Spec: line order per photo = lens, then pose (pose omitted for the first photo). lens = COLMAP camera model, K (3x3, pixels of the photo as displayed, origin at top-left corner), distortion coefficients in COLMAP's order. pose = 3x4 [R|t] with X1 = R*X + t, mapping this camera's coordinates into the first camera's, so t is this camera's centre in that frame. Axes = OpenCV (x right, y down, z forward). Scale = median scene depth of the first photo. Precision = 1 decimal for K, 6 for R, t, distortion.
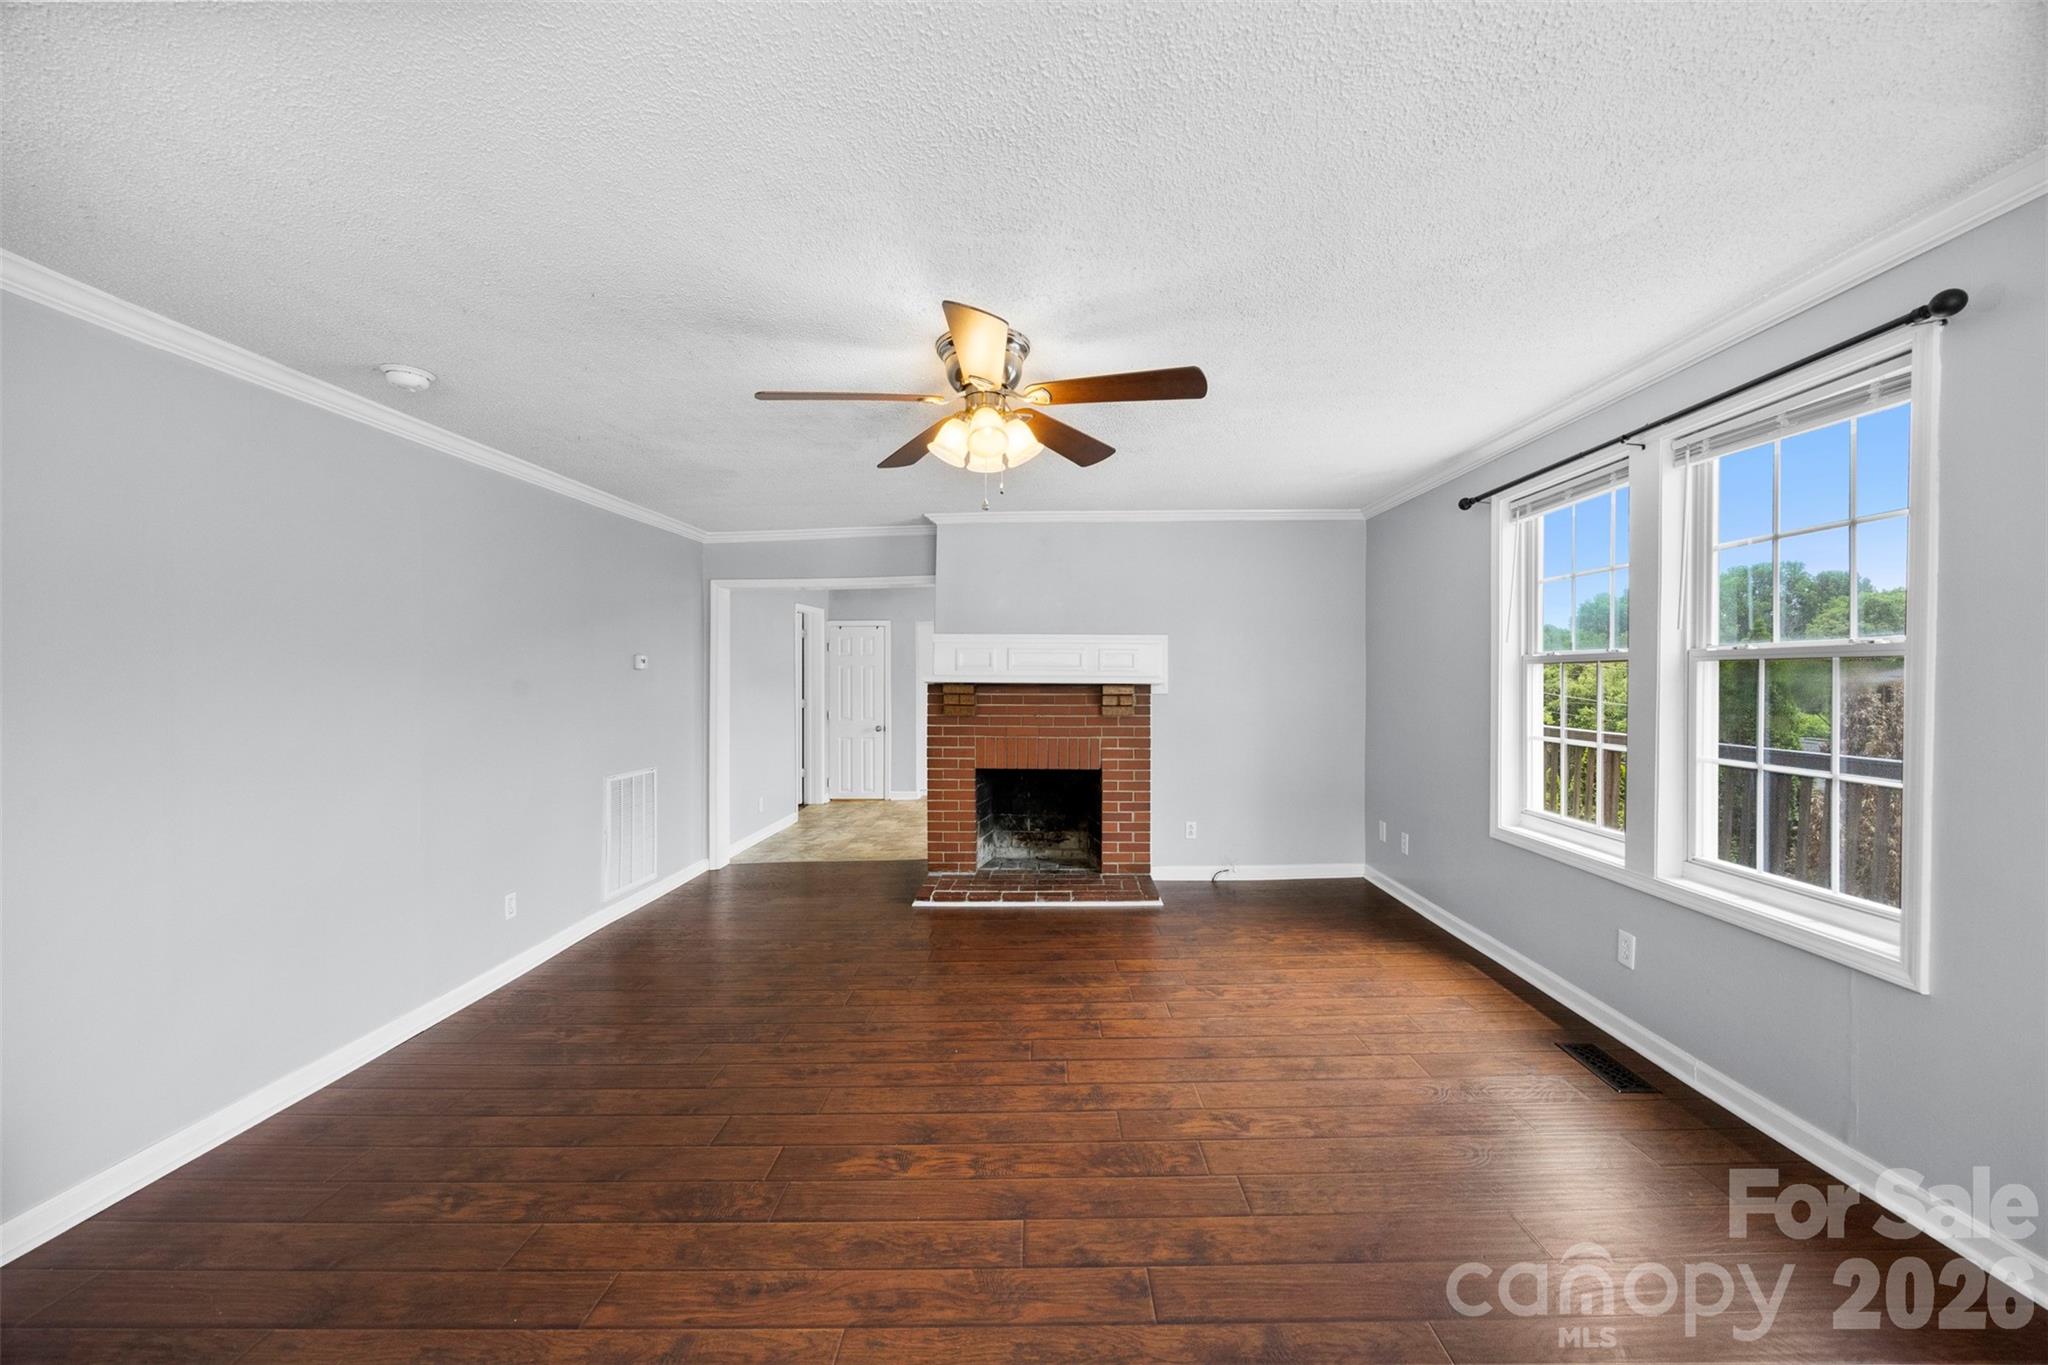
lens RADIAL K [[784.1, 0, 1040.2], [0, 784.1, 680.1], [0, 0, 1]] dist [-0.003240, 0.000461]
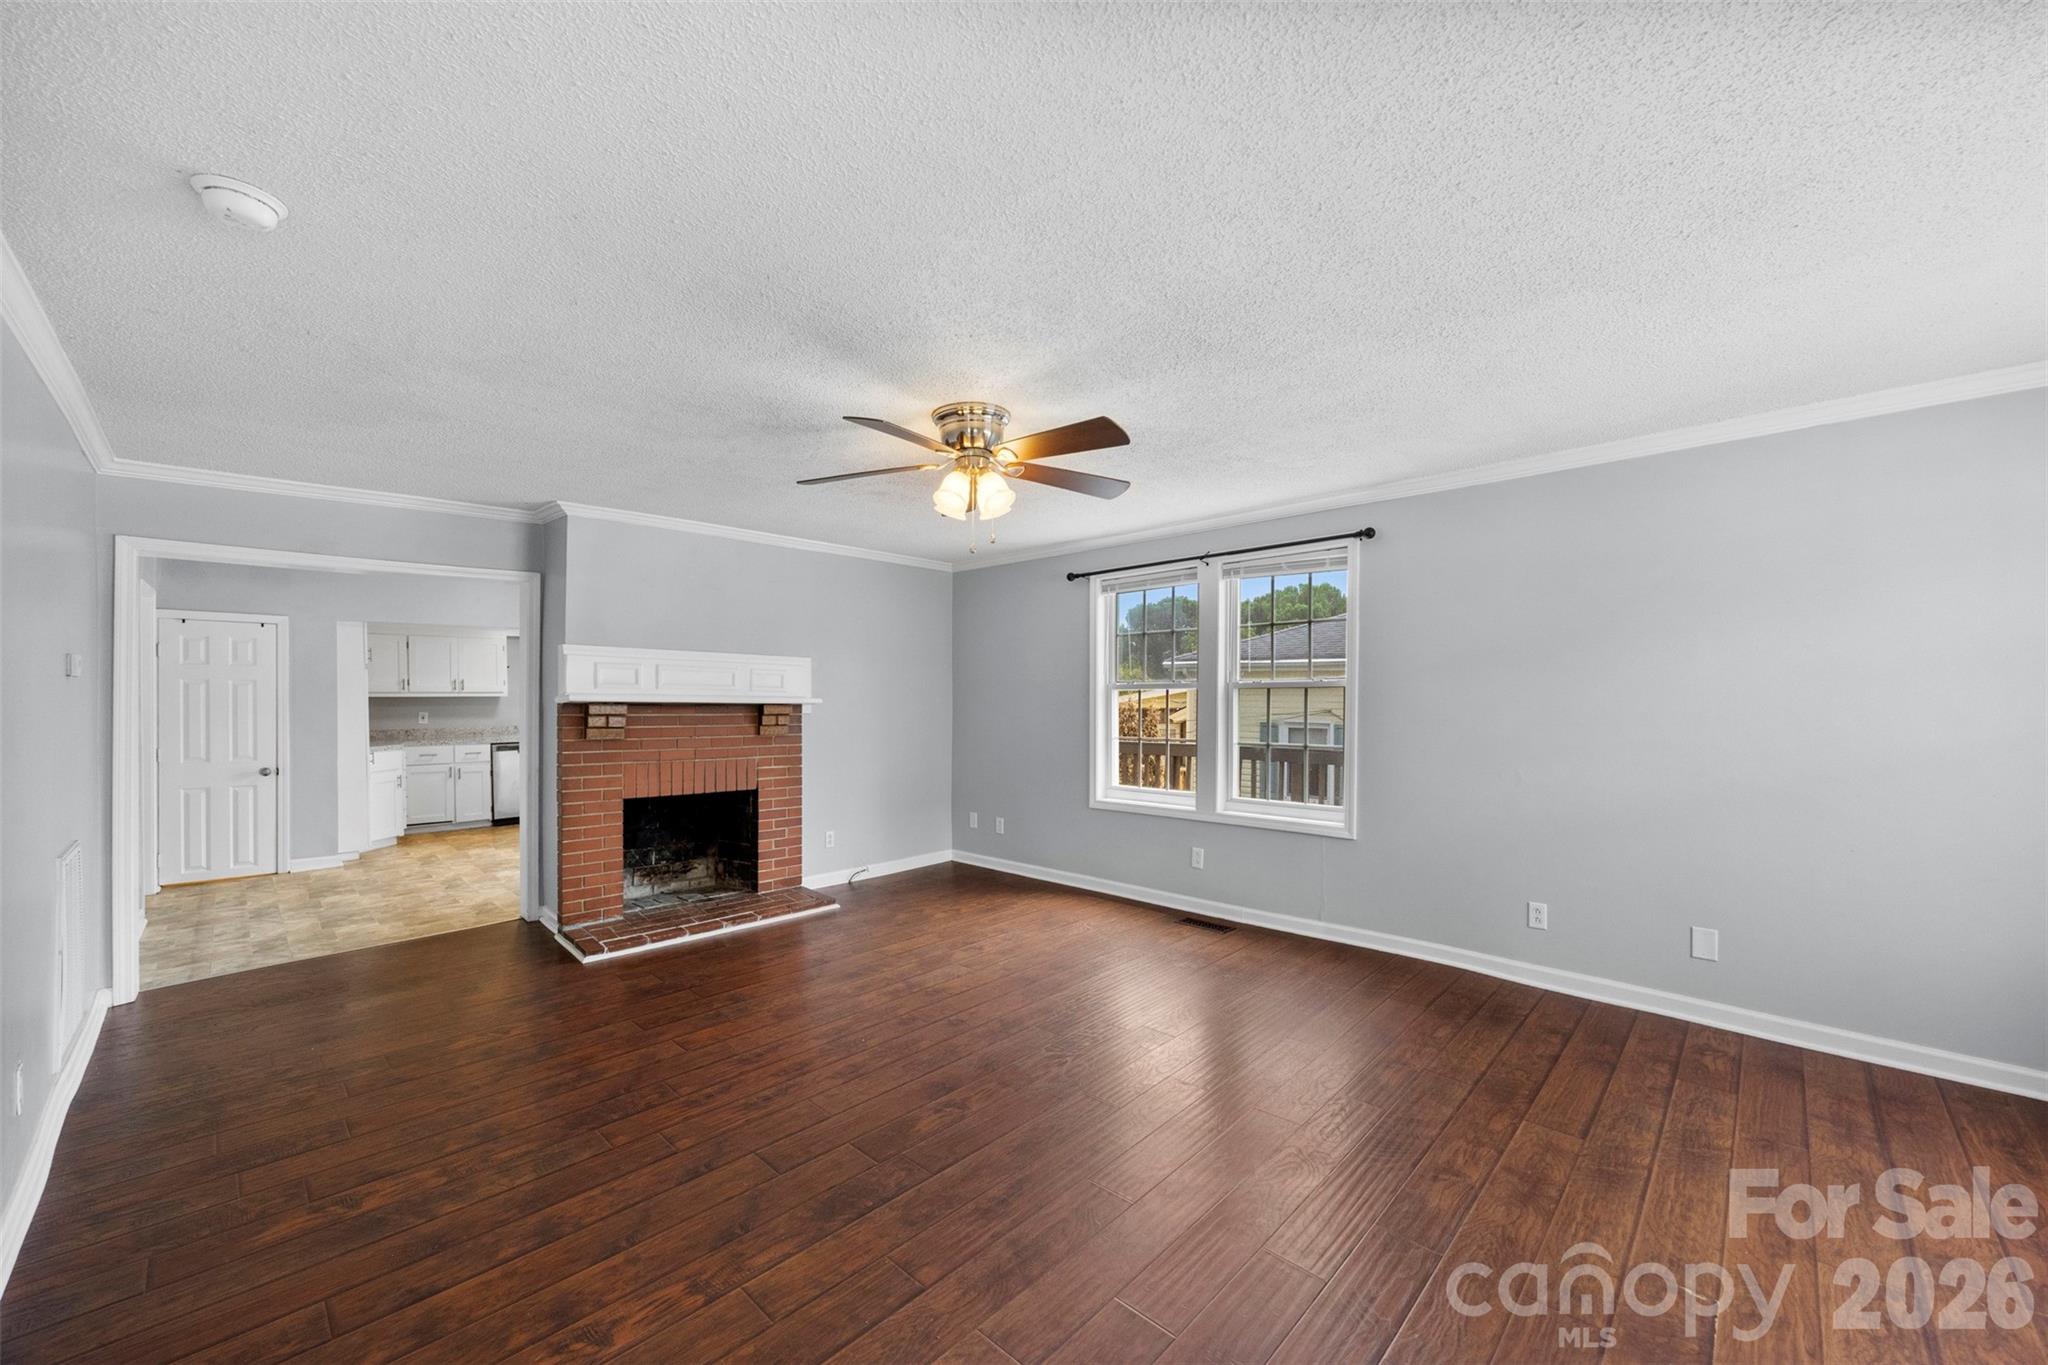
lens RADIAL K [[784.1, 0, 1040.8], [0, 784.1, 709.7], [0, 0, 1]] dist [-0.003240, 0.000461]
pose [[0.680344, -0.003071, 0.732886, -0.630111], [0.000203, 0.999992, 0.004001, 0.011958], [-0.732893, -0.002573, 0.680339, 0.075296]]
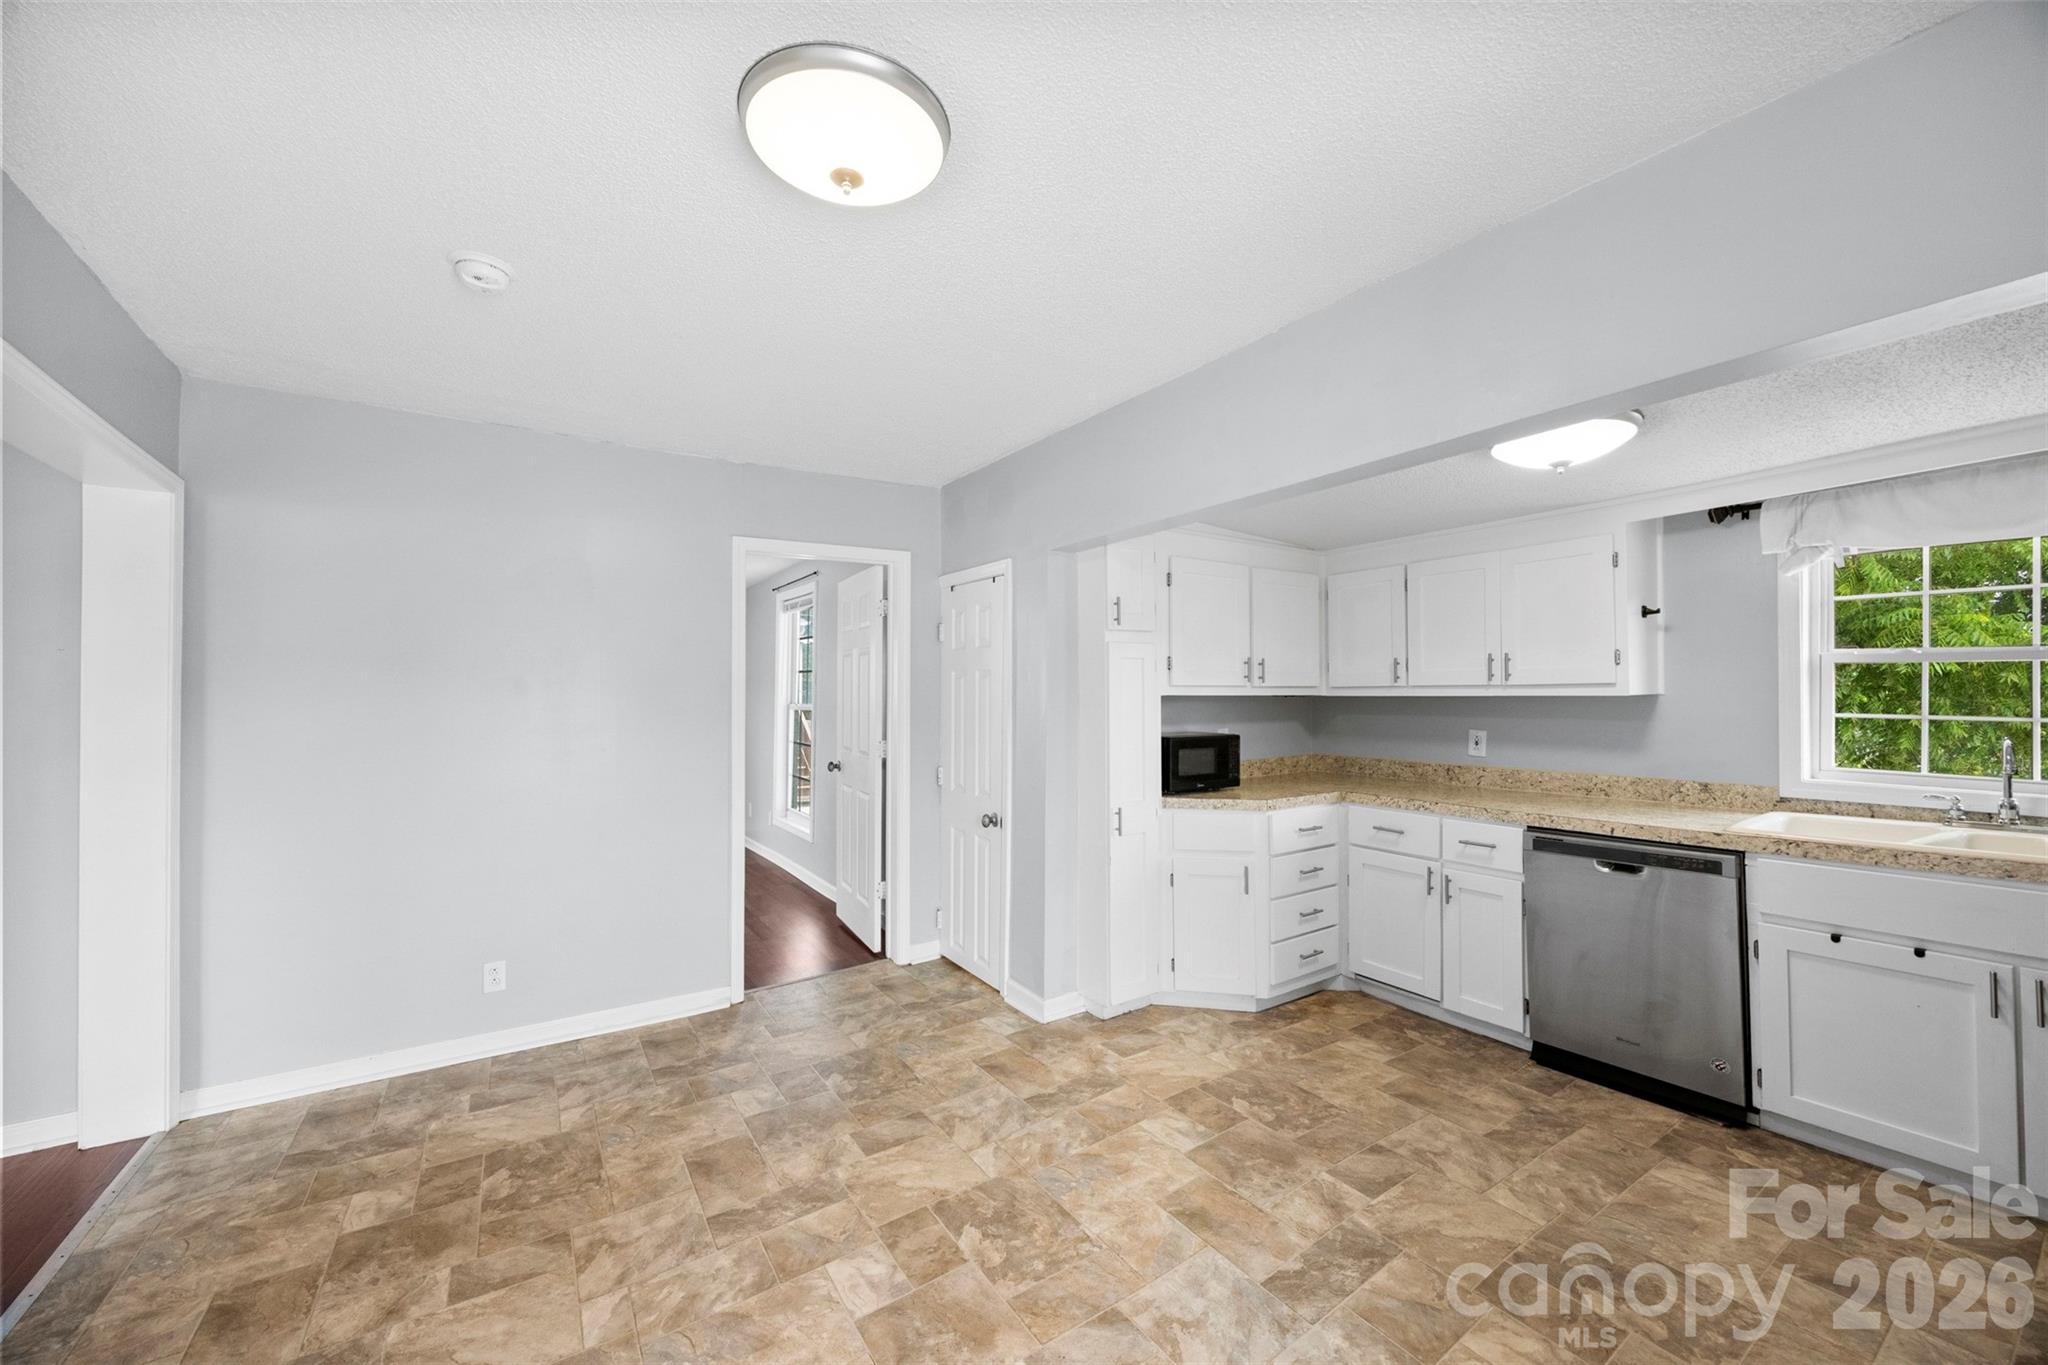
lens RADIAL K [[784.1, 0, 1022.3], [0, 784.1, 686.8], [0, 0, 1]] dist [-0.003240, 0.000461]
pose [[0.556931, -0.002195, -0.830556, 0.375798], [-0.007705, 0.999940, -0.007810, -0.015992], [0.830523, 0.010749, 0.556880, 1.983496]]
